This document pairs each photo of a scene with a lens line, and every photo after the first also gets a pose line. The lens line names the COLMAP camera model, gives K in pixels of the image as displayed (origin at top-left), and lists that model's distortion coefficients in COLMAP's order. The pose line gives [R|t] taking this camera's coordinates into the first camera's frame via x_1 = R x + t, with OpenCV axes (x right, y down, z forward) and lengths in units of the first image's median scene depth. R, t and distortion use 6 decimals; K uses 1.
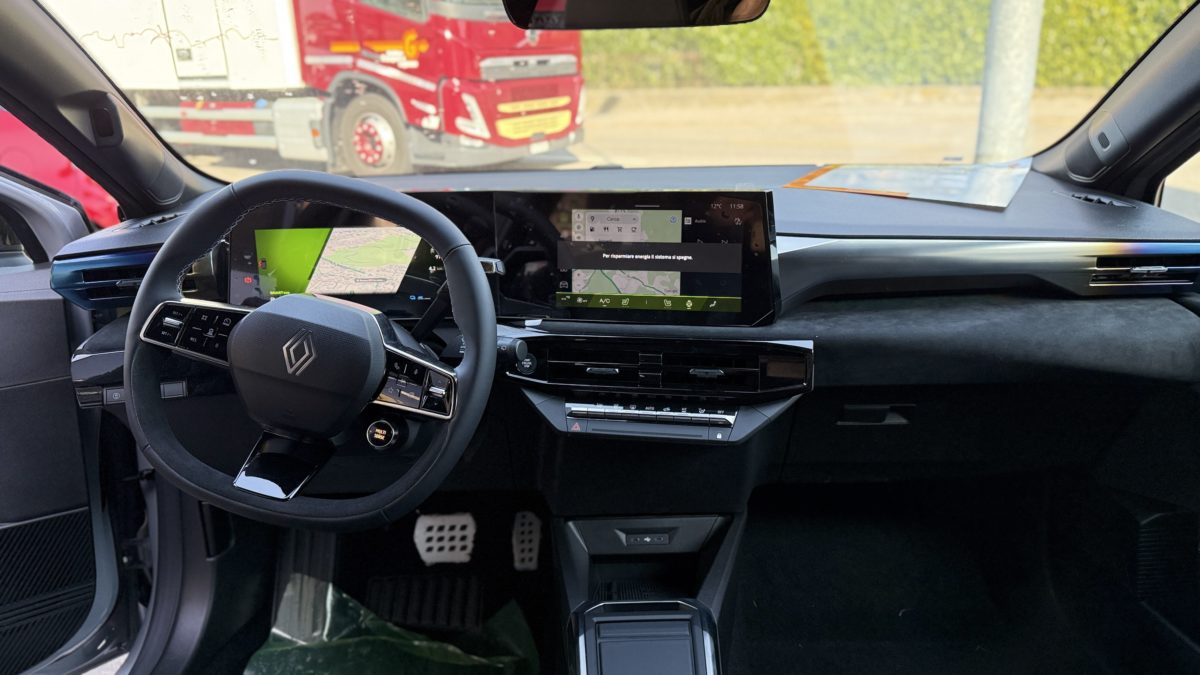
lens RADIAL K [[824.4, 0, 600.0], [0, 824.4, 337.5], [0, 0, 1]] dist [0.005786, 0.000466]
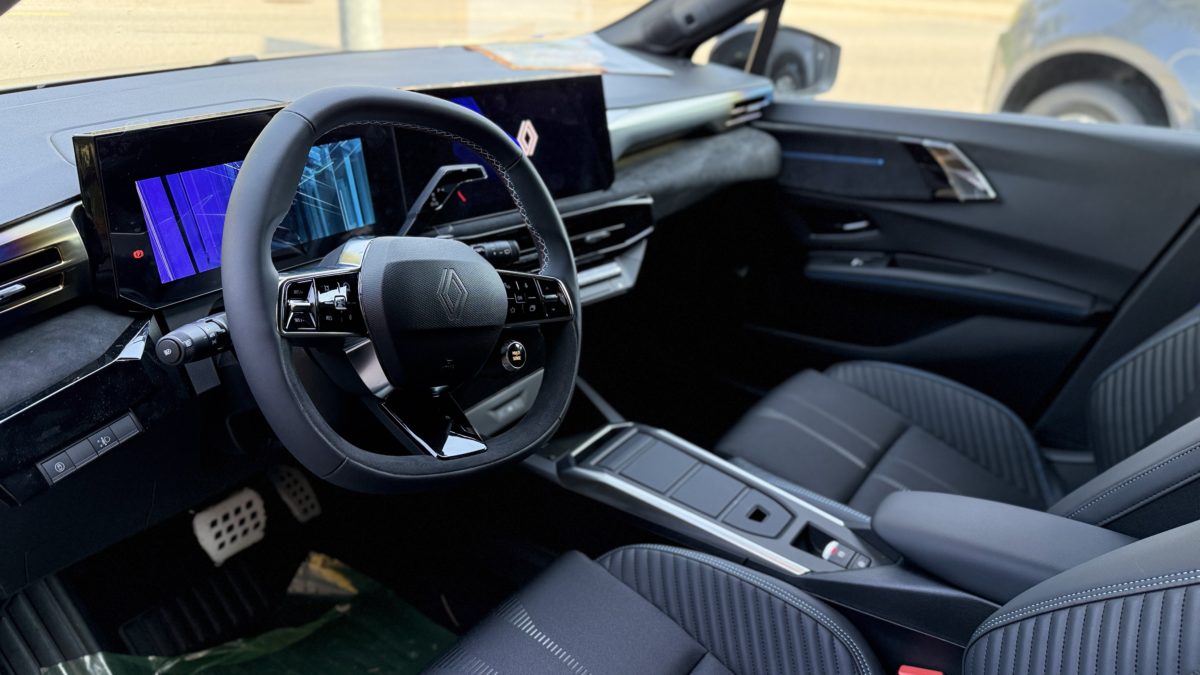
lens RADIAL K [[824.4, 0, 600.0], [0, 824.4, 337.5], [0, 0, 1]] dist [0.005786, 0.000466]
pose [[0.612764, -0.305999, 0.728619, -0.514569], [0.196851, 0.952032, 0.234275, -0.063602], [-0.765356, -0.000126, 0.643607, 0.170170]]
